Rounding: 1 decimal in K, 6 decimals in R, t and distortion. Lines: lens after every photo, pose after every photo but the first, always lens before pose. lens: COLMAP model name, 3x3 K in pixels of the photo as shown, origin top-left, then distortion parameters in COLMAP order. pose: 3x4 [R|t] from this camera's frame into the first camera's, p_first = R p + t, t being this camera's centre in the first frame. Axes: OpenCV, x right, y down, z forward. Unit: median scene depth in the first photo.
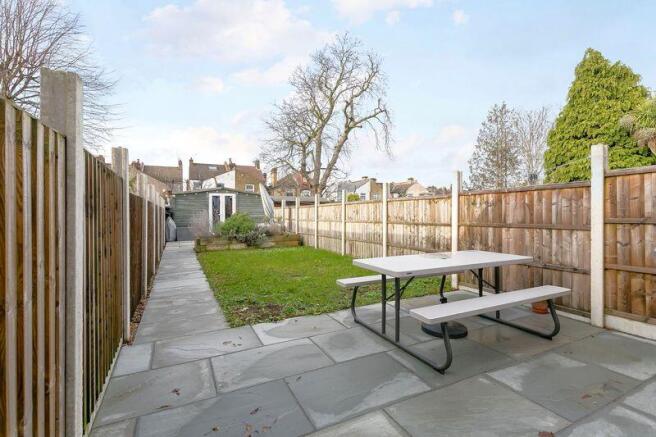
lens RADIAL K [[303.8, 0, 328.0], [0, 303.8, 218.5], [0, 0, 1]] dist [0.043686, 0.000080]
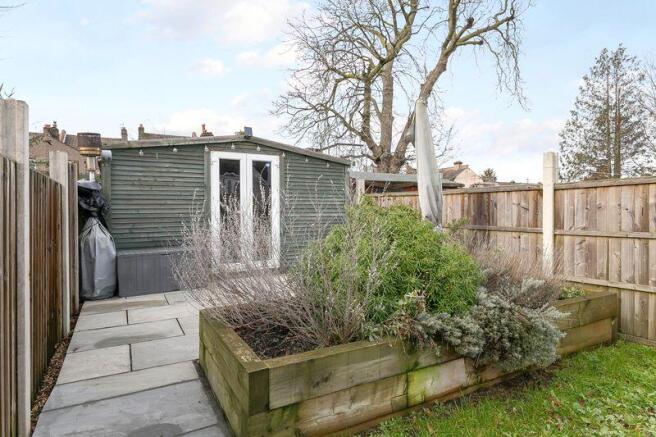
lens RADIAL K [[392.3, 0, 328.0], [0, 392.3, 218.5], [0, 0, 1]] dist [0.023114, -0.000825]
pose [[0.999533, 0.002204, 0.030466, -0.159858], [-0.002197, 0.999998, -0.000258, -0.003537], [-0.030467, 0.000191, 0.999536, 0.325298]]
